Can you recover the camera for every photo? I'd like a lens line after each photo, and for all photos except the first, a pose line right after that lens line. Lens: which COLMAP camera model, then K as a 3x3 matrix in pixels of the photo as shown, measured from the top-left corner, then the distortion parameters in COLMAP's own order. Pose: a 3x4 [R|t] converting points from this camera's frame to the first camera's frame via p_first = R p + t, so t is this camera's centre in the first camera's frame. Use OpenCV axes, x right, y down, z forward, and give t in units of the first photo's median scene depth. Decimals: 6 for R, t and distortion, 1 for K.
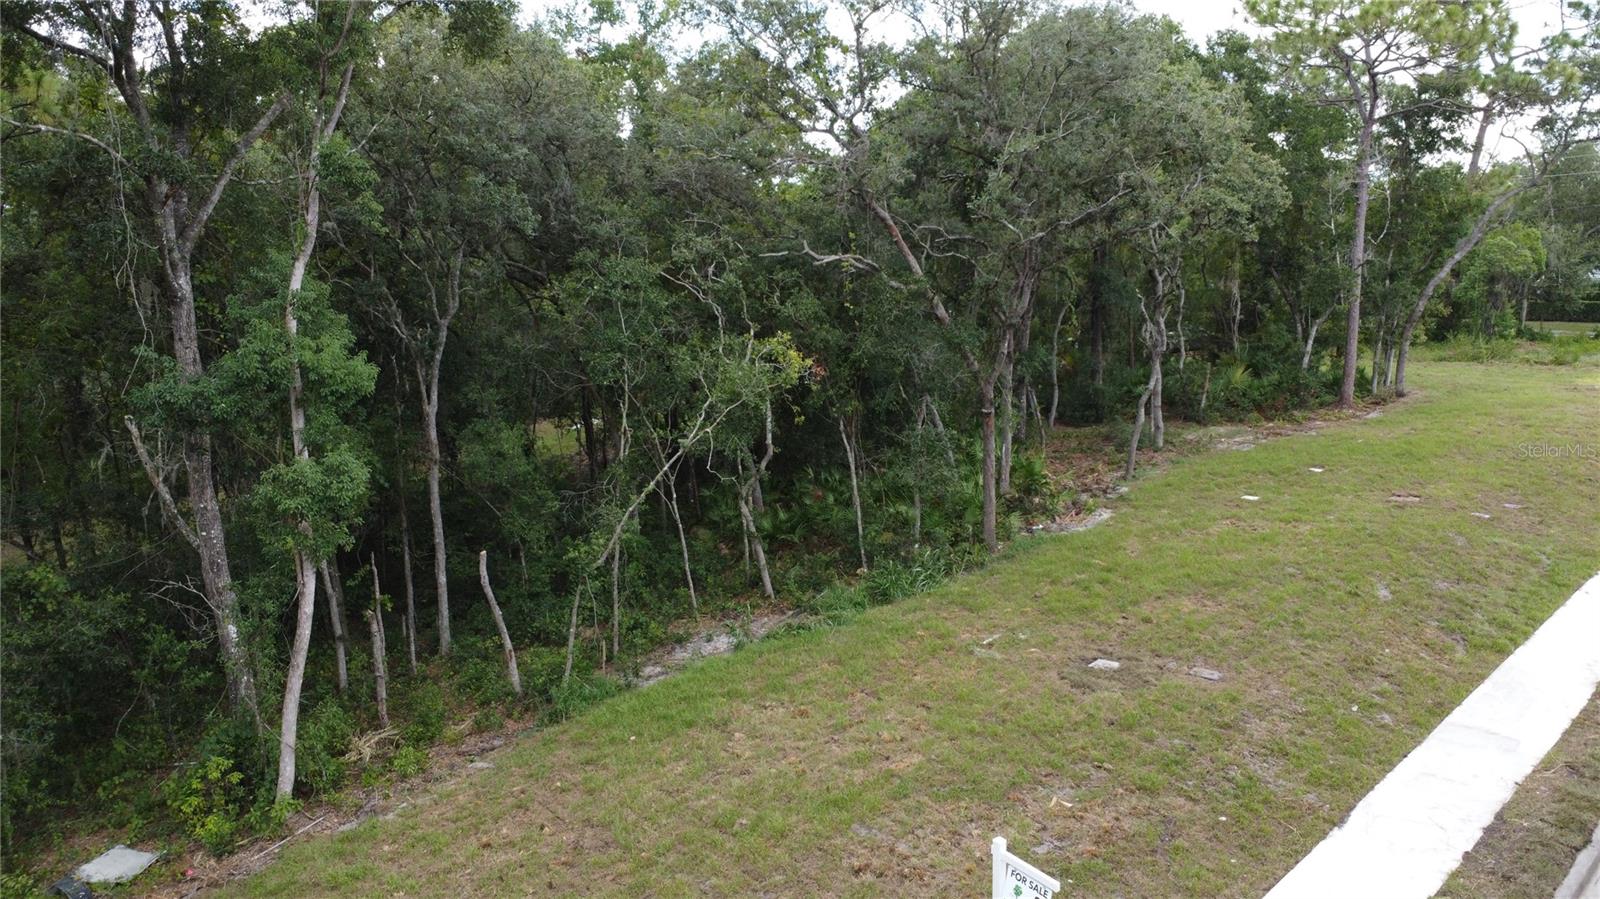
lens RADIAL K [[1214.6, 0, 800.7], [0, 1214.6, 443.0], [0, 0, 1]] dist [-0.007785, 0.001078]
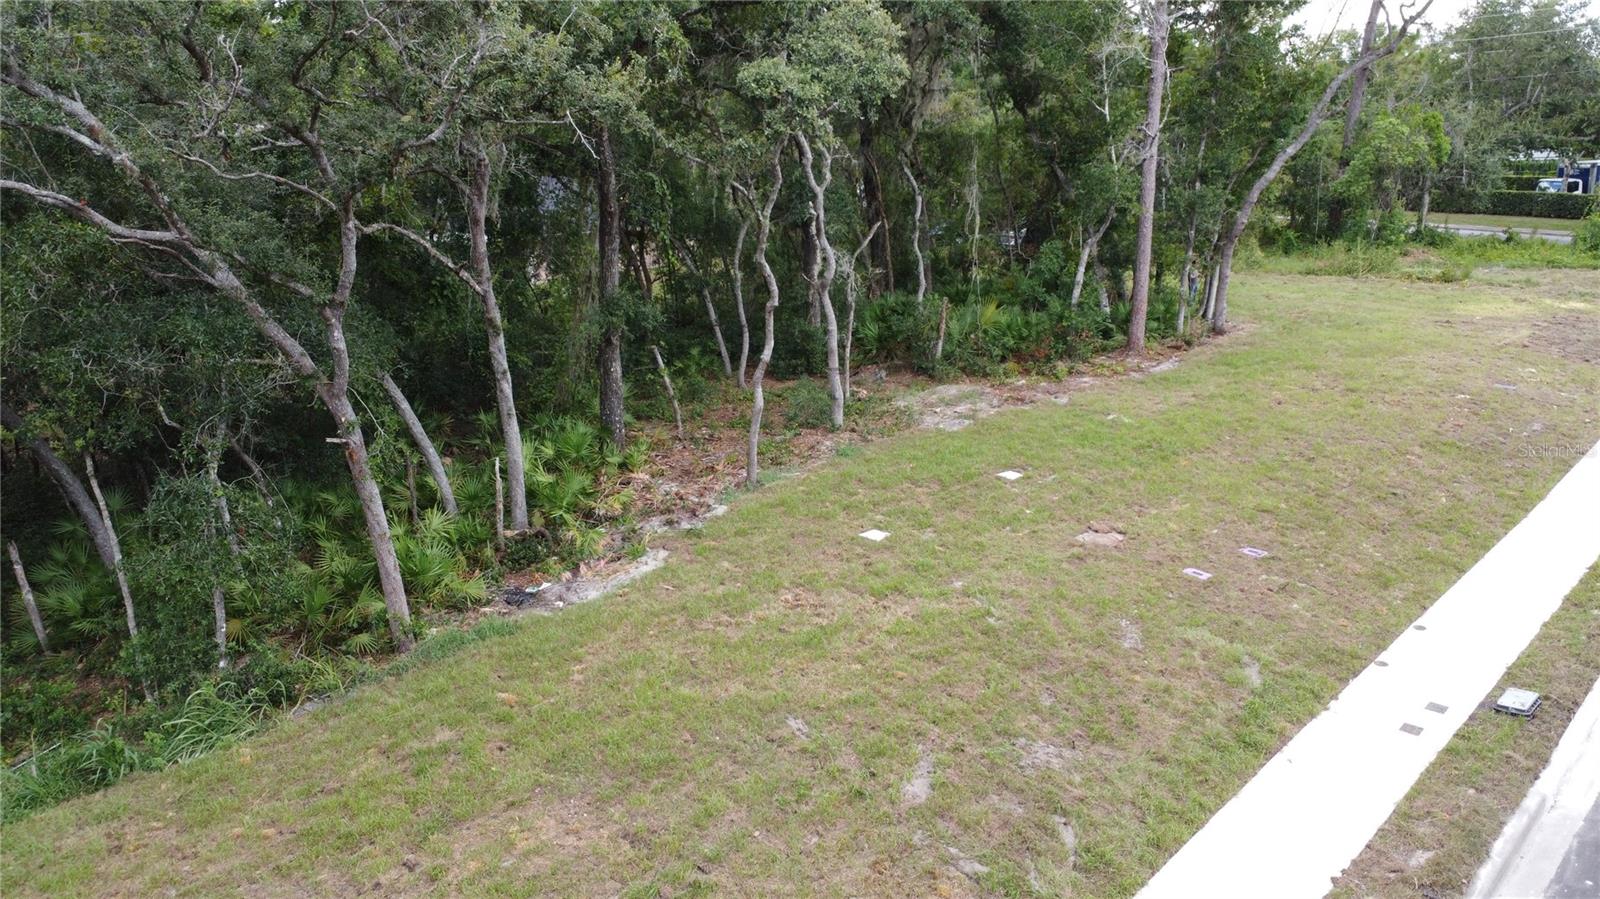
lens RADIAL K [[1214.6, 0, 799.4], [0, 1214.6, 455.4], [0, 0, 1]] dist [-0.007785, 0.001078]
pose [[0.999811, -0.003663, 0.019104, 0.223482], [0.001458, 0.993458, 0.114192, -0.052686], [-0.019397, -0.114143, 0.993275, 0.241214]]
